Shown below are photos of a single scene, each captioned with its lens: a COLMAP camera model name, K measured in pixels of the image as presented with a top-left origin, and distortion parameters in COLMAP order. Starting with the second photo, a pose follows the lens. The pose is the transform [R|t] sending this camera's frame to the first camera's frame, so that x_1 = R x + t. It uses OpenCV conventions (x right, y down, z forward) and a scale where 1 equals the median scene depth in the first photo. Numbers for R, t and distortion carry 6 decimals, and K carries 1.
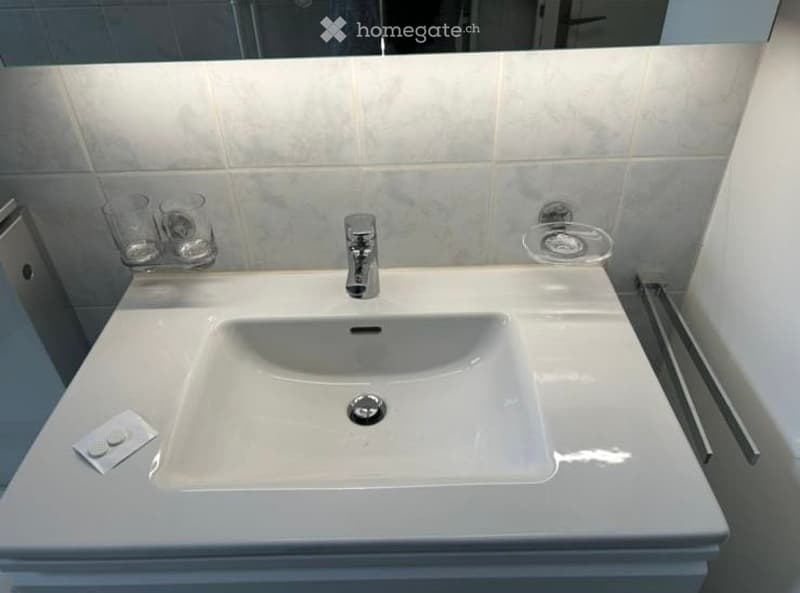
lens RADIAL K [[596.8, 0, 400.0], [0, 596.8, 296.5], [0, 0, 1]] dist [0.055196, -0.055452]
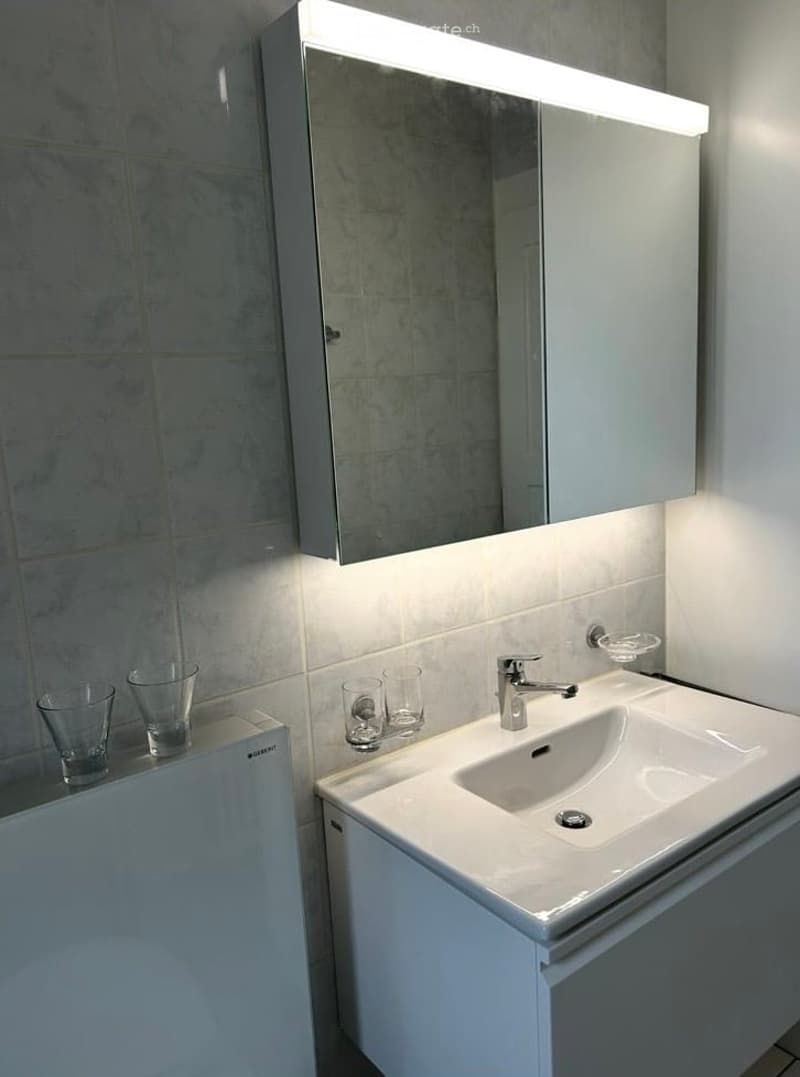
lens RADIAL K [[803.5, 0, 400.0], [0, 803.5, 538.5], [0, 0, 1]] dist [0.055196, -0.055452]
pose [[0.803576, -0.119202, 0.583144, -1.163730], [0.375715, 0.861462, -0.341644, 0.136288], [-0.461632, 0.493633, 0.737036, -0.229371]]
